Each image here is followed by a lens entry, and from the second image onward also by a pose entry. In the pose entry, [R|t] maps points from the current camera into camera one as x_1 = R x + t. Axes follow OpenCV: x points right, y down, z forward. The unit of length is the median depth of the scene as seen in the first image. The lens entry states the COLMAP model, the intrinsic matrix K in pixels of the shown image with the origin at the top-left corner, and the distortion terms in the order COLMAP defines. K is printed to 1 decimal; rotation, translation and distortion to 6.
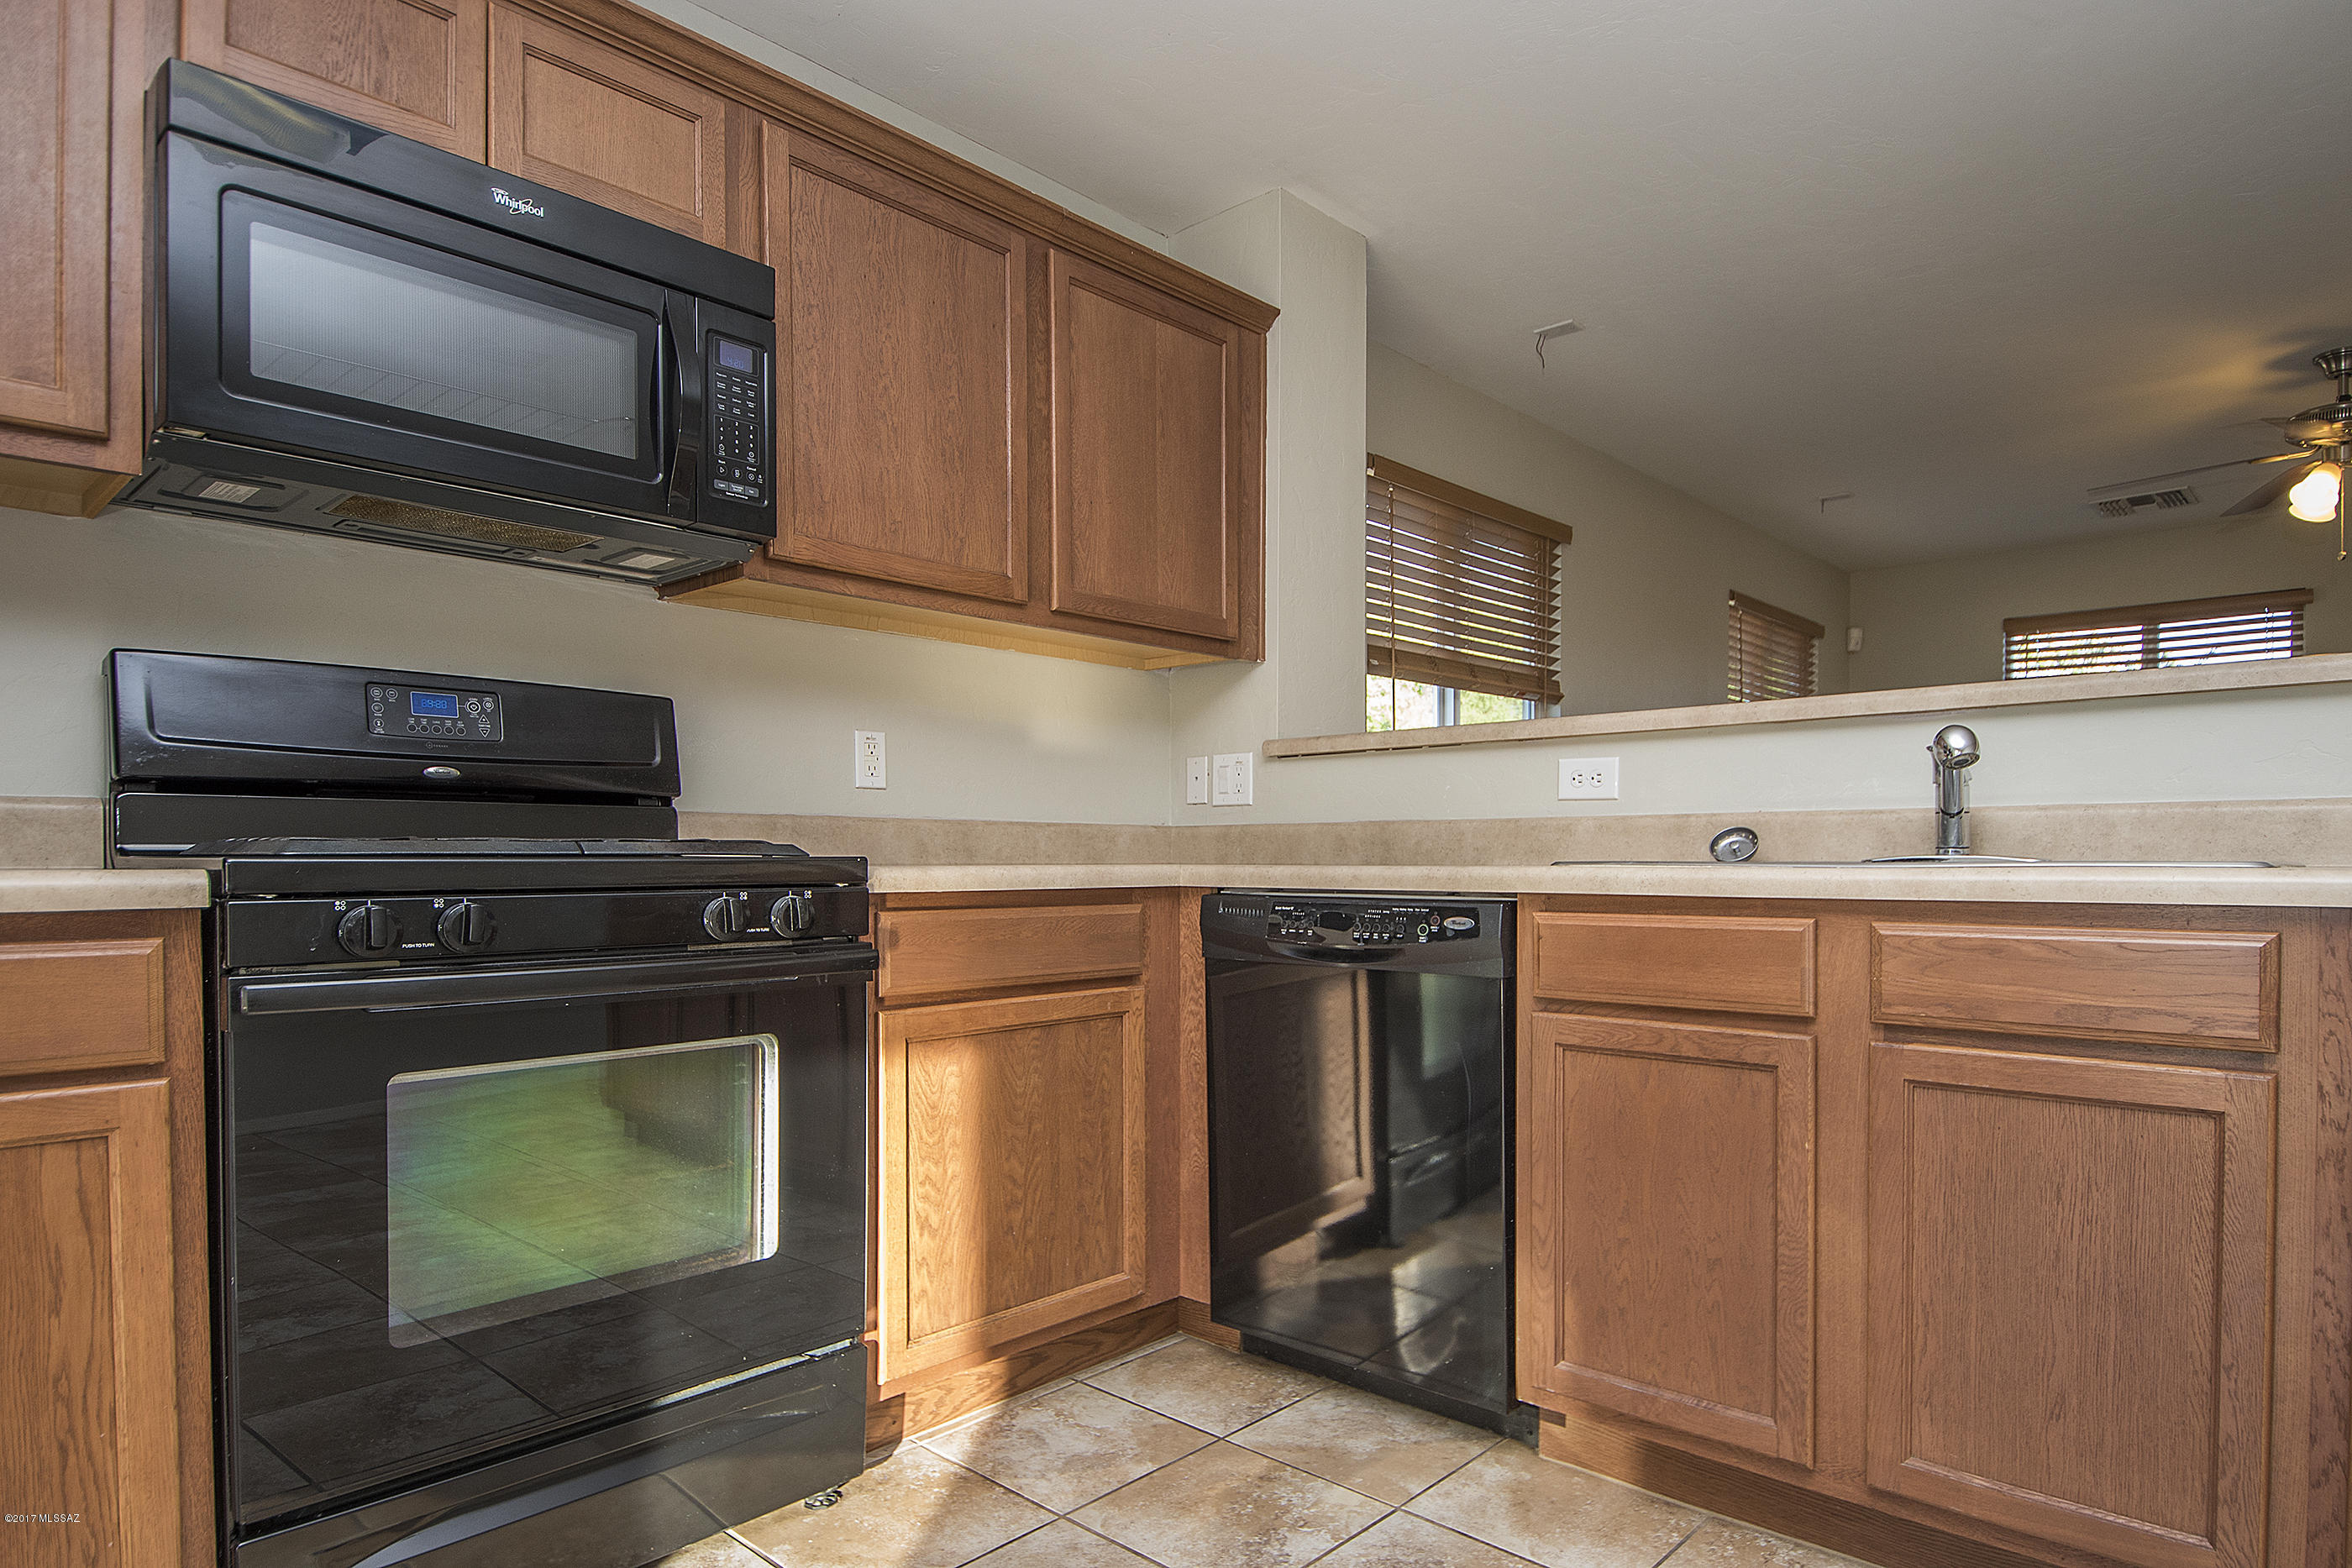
lens RADIAL K [[1317.2, 0, 1194.5], [0, 1317.2, 875.9], [0, 0, 1]] dist [0.039557, -0.048917]
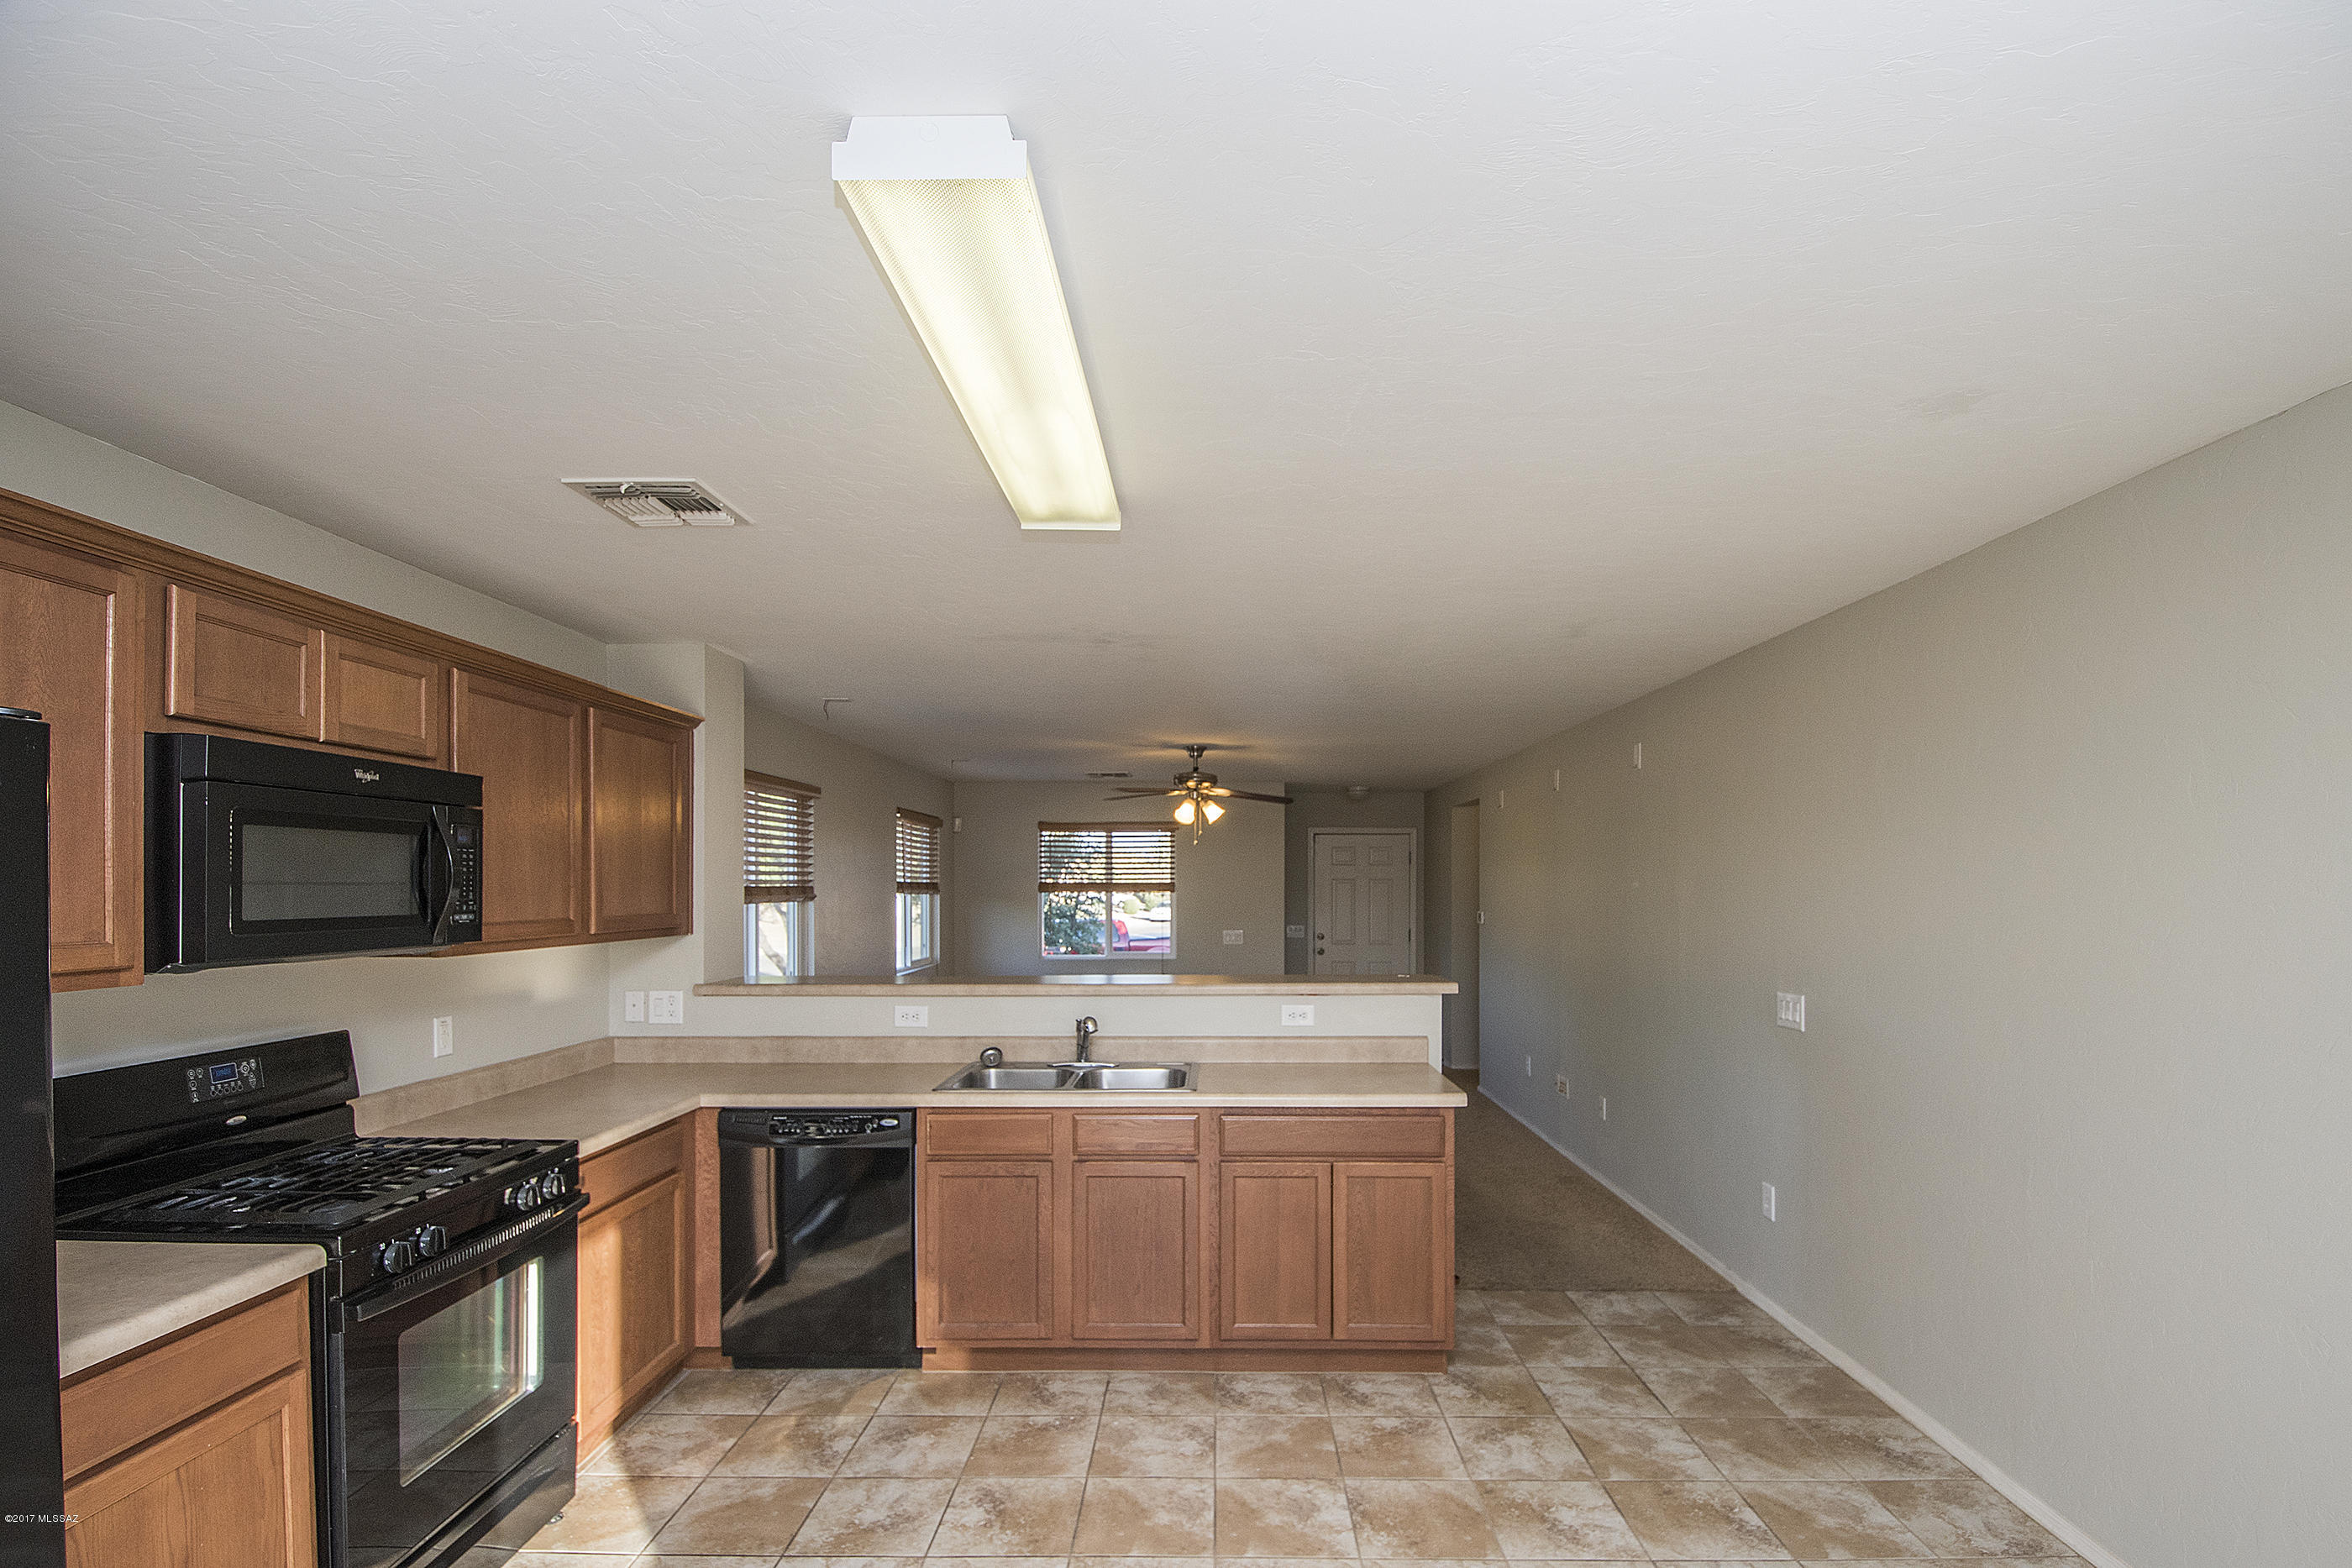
lens RADIAL K [[1084.0, 0, 1187.6], [0, 1084.0, 891.5], [0, 0, 1]] dist [0.017469, -0.026624]
pose [[0.751001, -0.006347, 0.660271, -0.554407], [0.015453, 0.999849, -0.007965, -0.297674], [-0.660120, 0.016185, 0.750985, -0.569654]]
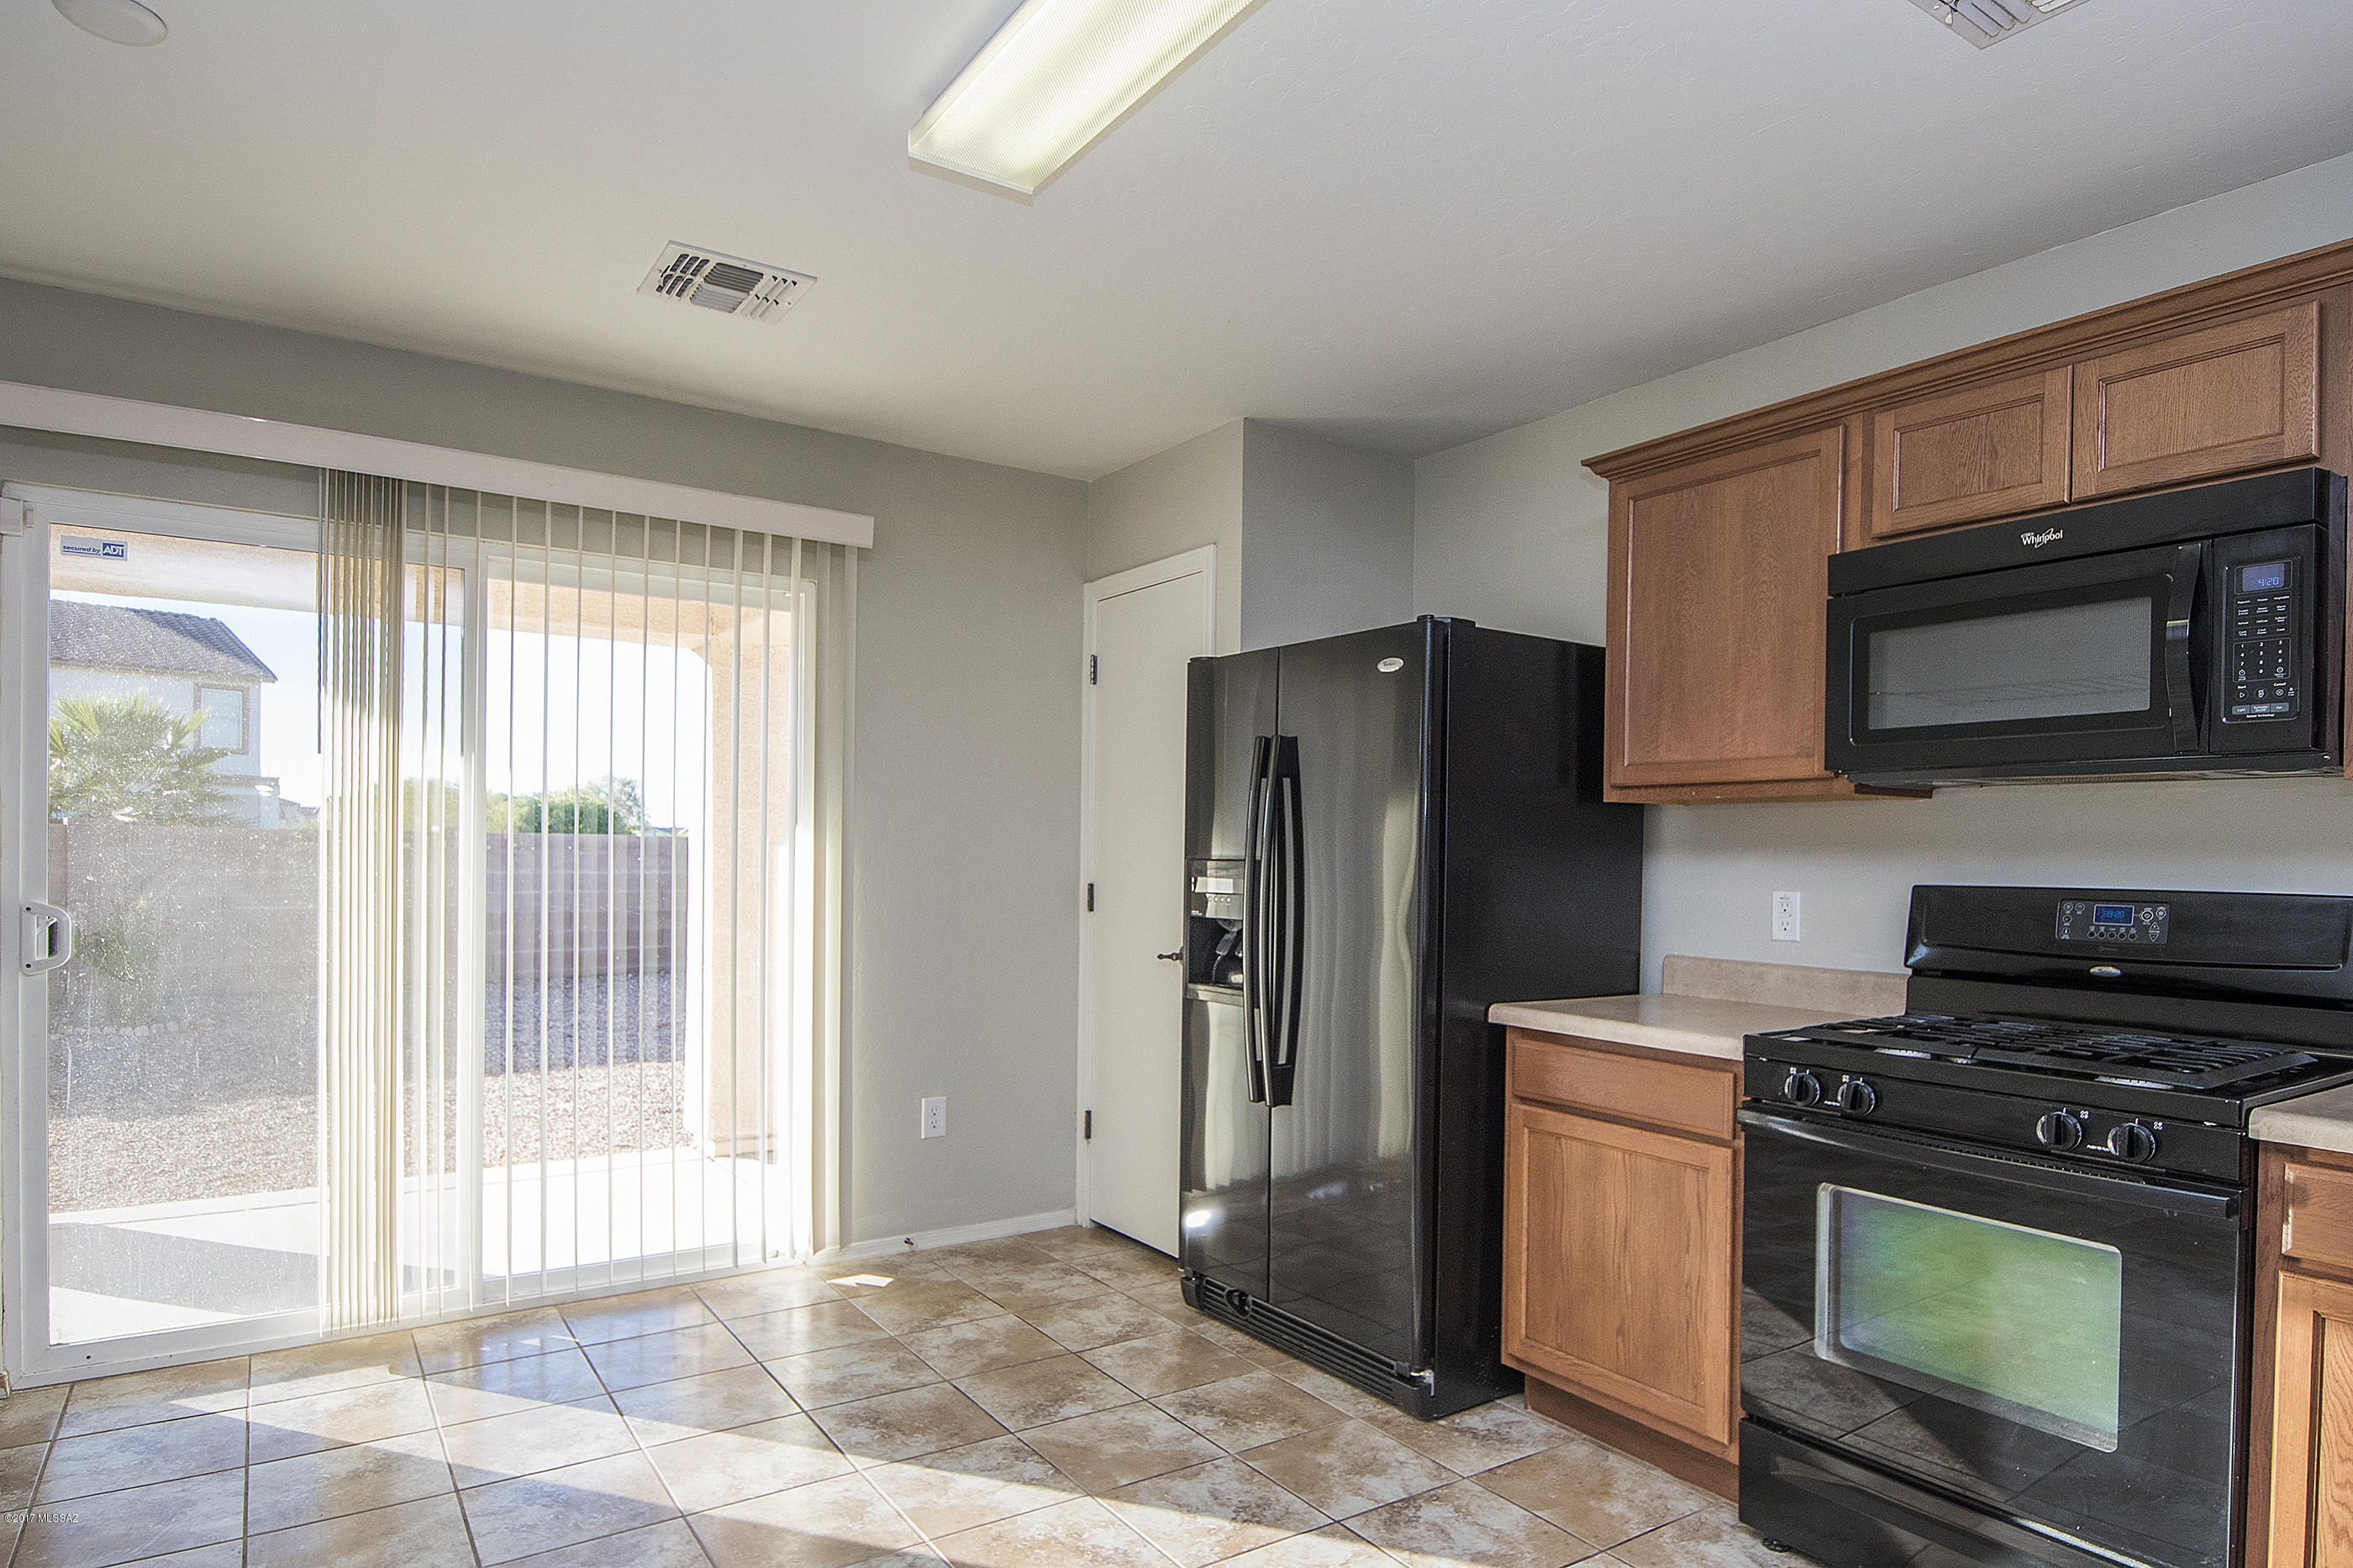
lens RADIAL K [[1317.8, 0, 1195.0], [0, 1317.8, 876.0], [0, 0, 1]] dist [0.039557, -0.048917]
pose [[-0.226725, 0.012122, -0.973883, 0.800420], [-0.028306, 0.999418, 0.019030, -0.162591], [0.973547, 0.031882, -0.226250, 0.448778]]
